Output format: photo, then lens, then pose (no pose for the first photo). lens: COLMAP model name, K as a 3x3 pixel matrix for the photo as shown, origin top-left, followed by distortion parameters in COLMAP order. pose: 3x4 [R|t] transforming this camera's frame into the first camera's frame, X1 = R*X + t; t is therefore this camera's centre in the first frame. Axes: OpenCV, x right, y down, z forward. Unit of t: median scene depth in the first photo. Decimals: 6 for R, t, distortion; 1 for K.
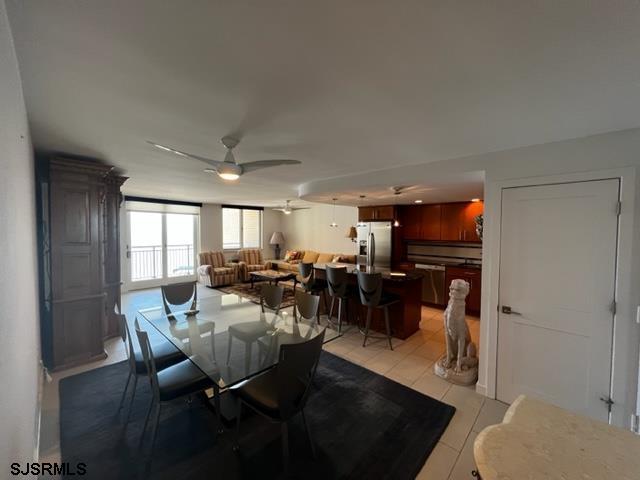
lens RADIAL K [[256.6, 0, 318.9], [0, 256.6, 238.4], [0, 0, 1]] dist [-0.003735, 0.001388]
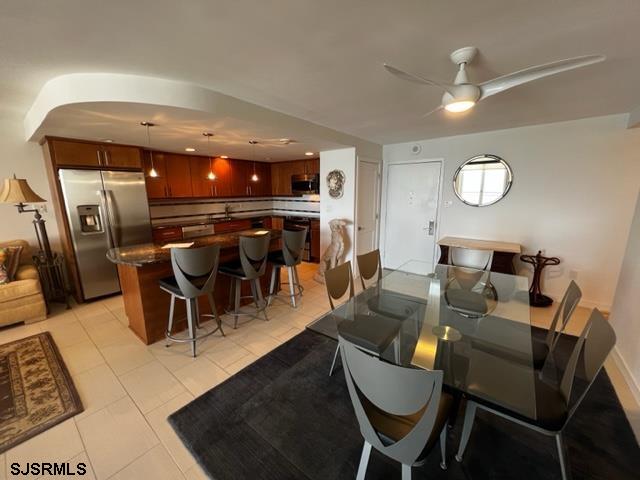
lens RADIAL K [[256.6, 0, 318.0], [0, 256.6, 239.3], [0, 0, 1]] dist [-0.003735, 0.001388]
pose [[-0.094018, -0.196348, 0.976016, -0.359014], [0.033645, 0.979172, 0.200224, -0.010700], [-0.995002, 0.051662, -0.085454, 0.492005]]
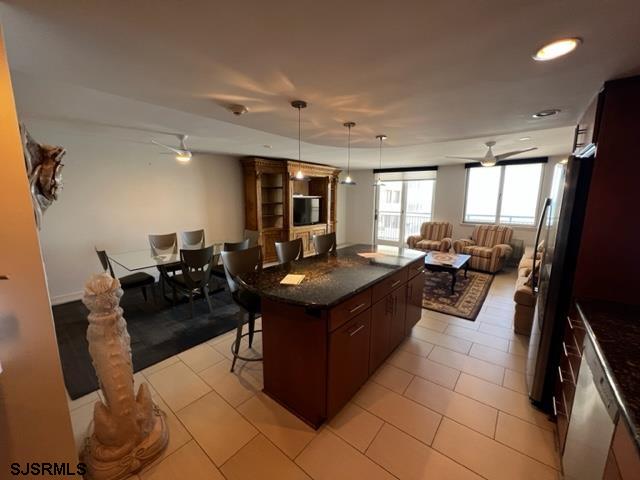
lens RADIAL K [[256.6, 0, 320.0], [0, 256.6, 239.7], [0, 0, 1]] dist [-0.003735, 0.001388]
pose [[0.083312, 0.154428, -0.984485, 0.442308], [-0.036064, 0.987740, 0.151886, -0.006920], [0.995871, 0.022850, 0.087860, 0.564402]]
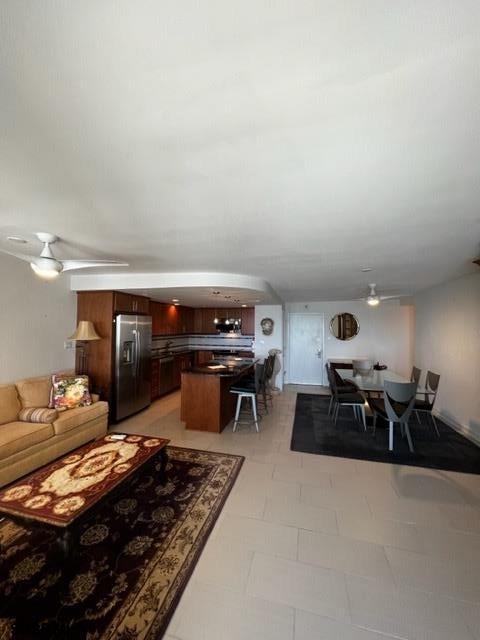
lens RADIAL K [[256.6, 0, 240.6], [0, 256.6, 318.1], [0, 0, 1]] dist [-0.003735, 0.001388]
pose [[-0.488544, 0.019158, 0.872329, -0.509327], [0.012701, 0.999809, -0.014844, -0.034493], [-0.872447, 0.003828, -0.488694, 0.934307]]
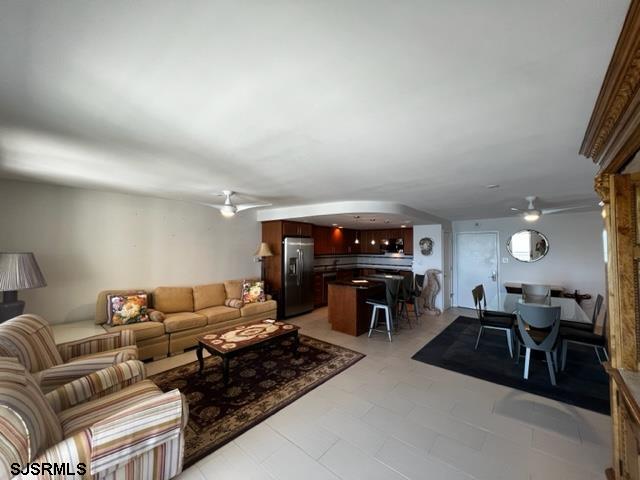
lens RADIAL K [[256.6, 0, 318.0], [0, 256.6, 238.5], [0, 0, 1]] dist [-0.003735, 0.001388]
pose [[-0.052571, 0.026676, 0.998261, -0.650397], [0.023082, 0.999409, -0.025491, -0.029902], [-0.998350, 0.021702, -0.053156, 0.833976]]
